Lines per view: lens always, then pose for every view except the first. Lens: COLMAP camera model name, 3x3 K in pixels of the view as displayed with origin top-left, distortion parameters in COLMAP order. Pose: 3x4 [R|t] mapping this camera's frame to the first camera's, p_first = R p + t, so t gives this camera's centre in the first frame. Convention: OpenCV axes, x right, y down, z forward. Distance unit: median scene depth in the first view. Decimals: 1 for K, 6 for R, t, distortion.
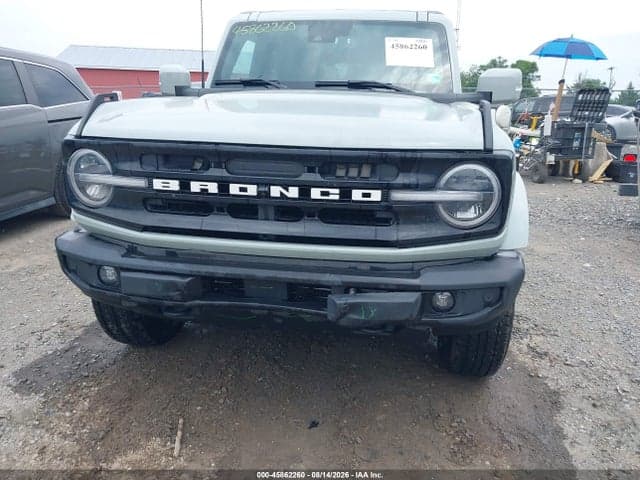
lens RADIAL K [[514.4, 0, 316.2], [0, 514.4, 237.5], [0, 0, 1]] dist [0.020673, -0.027192]
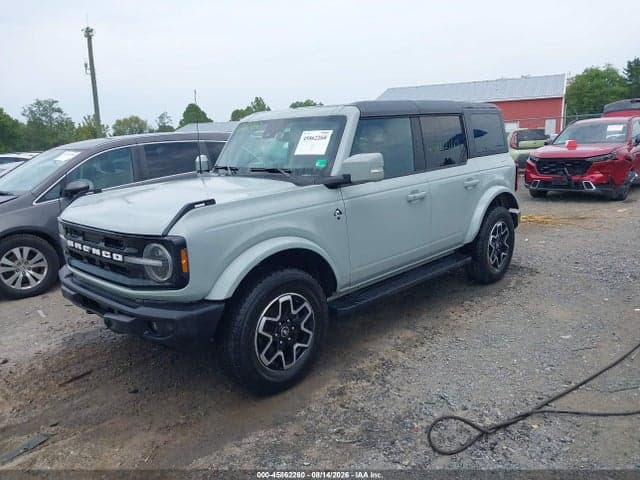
lens RADIAL K [[514.4, 0, 325.4], [0, 514.4, 238.8], [0, 0, 1]] dist [0.020673, -0.027192]
pose [[0.823482, 0.060573, -0.564100, 1.280338], [-0.084668, 0.996271, -0.016620, -0.136016], [0.560989, 0.061447, 0.825539, -0.041939]]
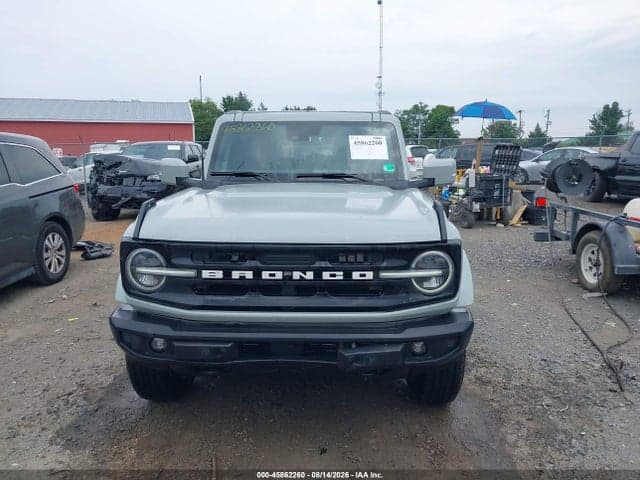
lens RADIAL K [[514.4, 0, 319.7], [0, 514.4, 242.9], [0, 0, 1]] dist [0.020673, -0.027192]
pose [[0.990584, -0.041532, 0.130454, -0.151839], [0.050530, 0.996510, -0.066438, -0.065353], [-0.127240, 0.072404, 0.989226, -0.289650]]
